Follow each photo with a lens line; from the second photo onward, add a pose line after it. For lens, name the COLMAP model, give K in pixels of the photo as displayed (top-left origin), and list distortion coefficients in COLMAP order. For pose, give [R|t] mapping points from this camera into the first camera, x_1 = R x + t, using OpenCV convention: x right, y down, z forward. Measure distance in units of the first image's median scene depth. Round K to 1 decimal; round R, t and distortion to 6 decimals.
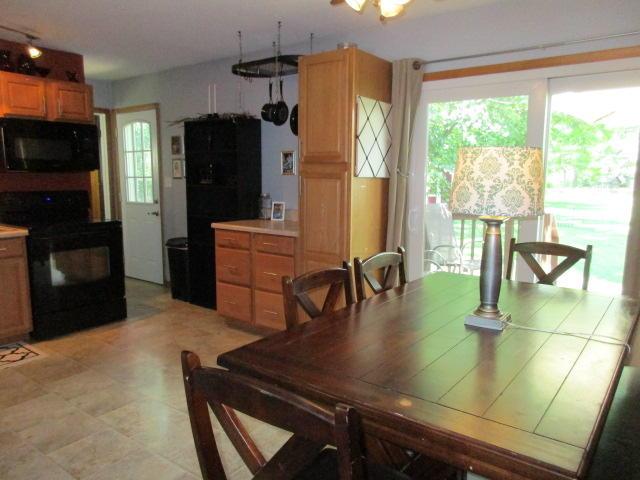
lens RADIAL K [[475.6, 0, 321.5], [0, 475.6, 242.1], [0, 0, 1]] dist [-0.004023, 0.005274]
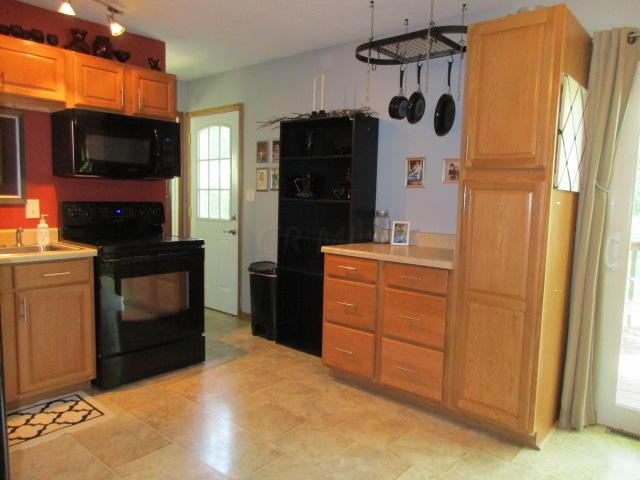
lens RADIAL K [[475.6, 0, 321.2], [0, 475.6, 240.7], [0, 0, 1]] dist [-0.004023, 0.005274]
pose [[0.997038, 0.027184, -0.071946, -0.176981], [-0.030529, 0.998483, -0.045814, -0.013869], [0.070591, 0.047875, 0.996356, 0.223361]]
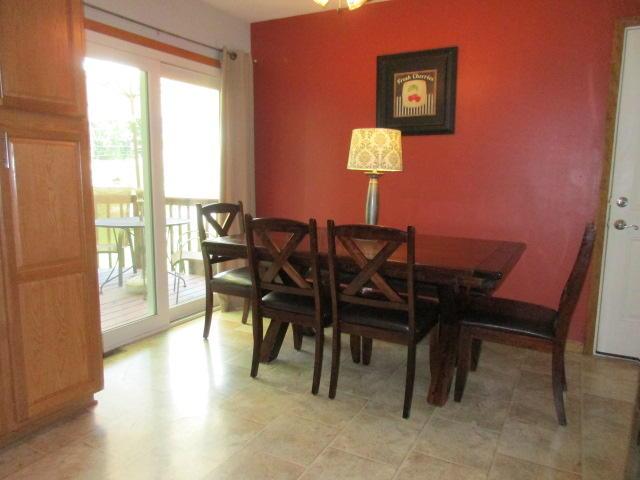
lens RADIAL K [[475.6, 0, 321.3], [0, 475.6, 243.2], [0, 0, 1]] dist [-0.004023, 0.005274]
pose [[-0.165035, -0.152136, 0.974484, -0.552304], [0.135325, 0.975194, 0.175165, -0.052169], [-0.976960, 0.160780, -0.140353, 0.630376]]
